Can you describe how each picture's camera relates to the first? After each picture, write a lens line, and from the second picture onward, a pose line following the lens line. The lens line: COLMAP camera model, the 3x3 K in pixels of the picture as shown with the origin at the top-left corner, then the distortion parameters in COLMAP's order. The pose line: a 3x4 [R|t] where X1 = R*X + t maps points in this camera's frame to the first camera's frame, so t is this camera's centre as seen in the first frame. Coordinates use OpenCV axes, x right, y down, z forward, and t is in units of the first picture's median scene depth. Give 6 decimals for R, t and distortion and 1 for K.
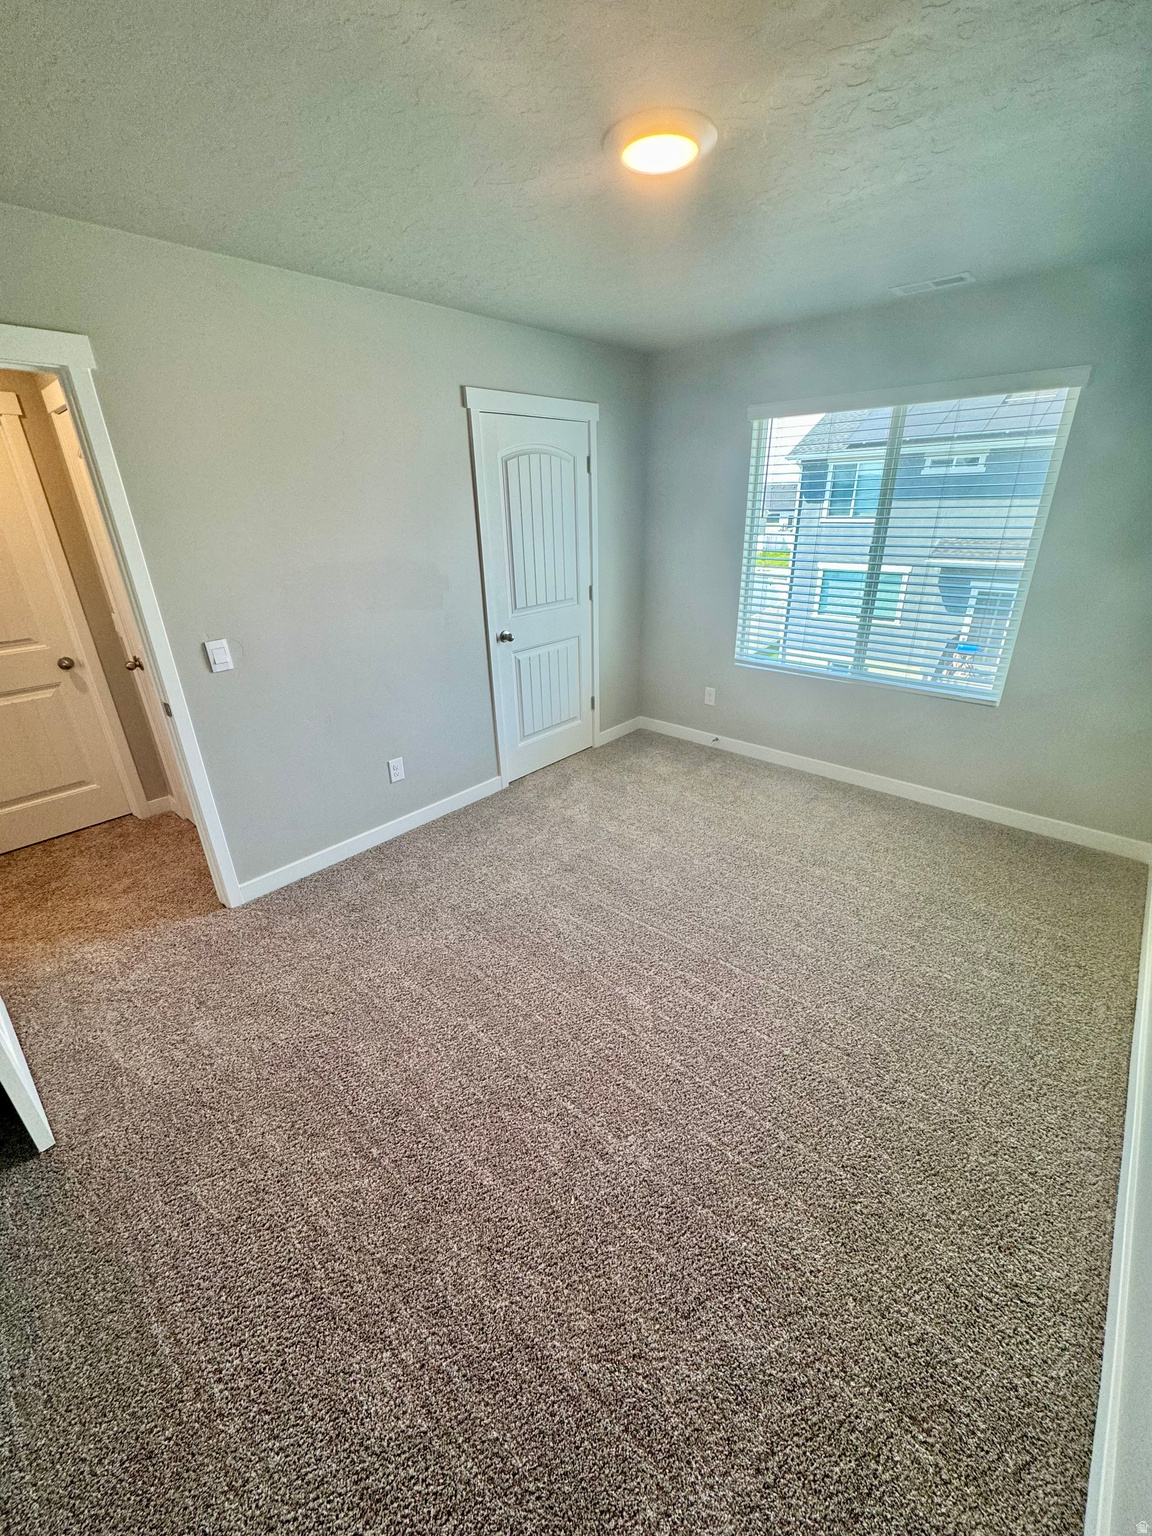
lens RADIAL K [[613.6, 0, 576.0], [0, 613.6, 768.0], [0, 0, 1]] dist [-0.000975, 0.000193]
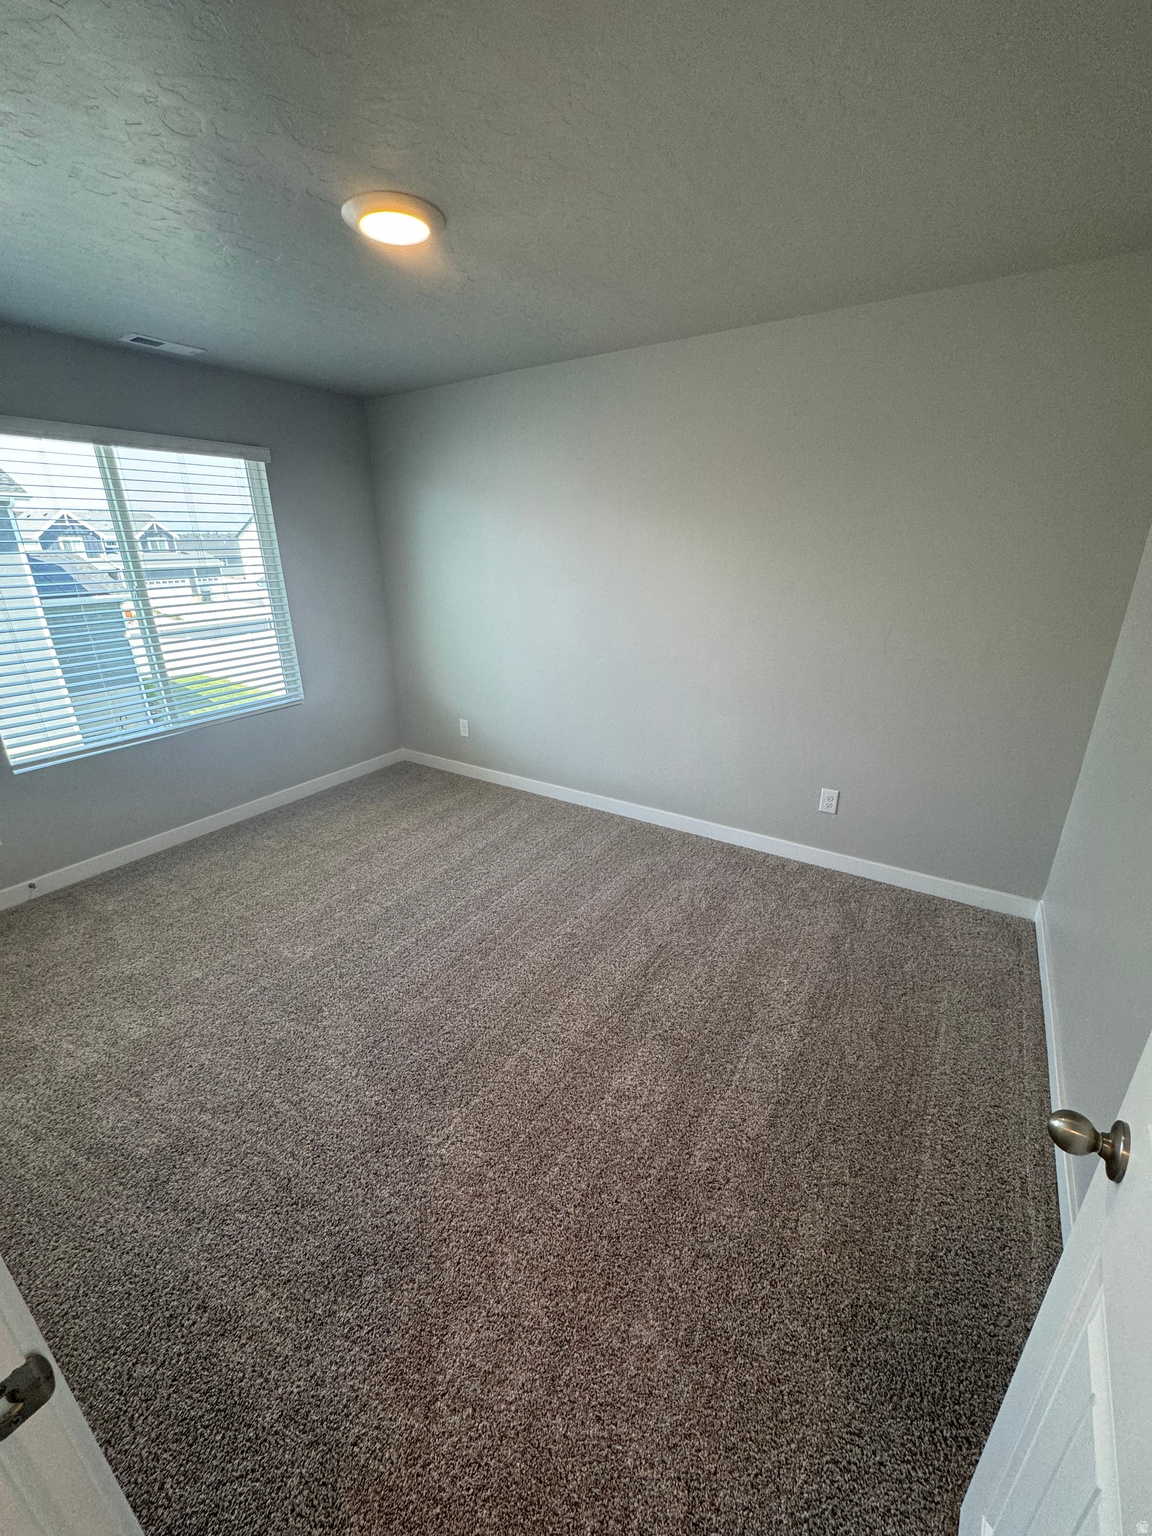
lens RADIAL K [[613.6, 0, 576.0], [0, 613.6, 768.0], [0, 0, 1]] dist [-0.000975, 0.000193]
pose [[-0.164251, -0.323108, 0.931999, -0.702343], [0.401662, 0.841047, 0.362364, -0.244826], [-0.900938, 0.433868, -0.008363, 0.624913]]
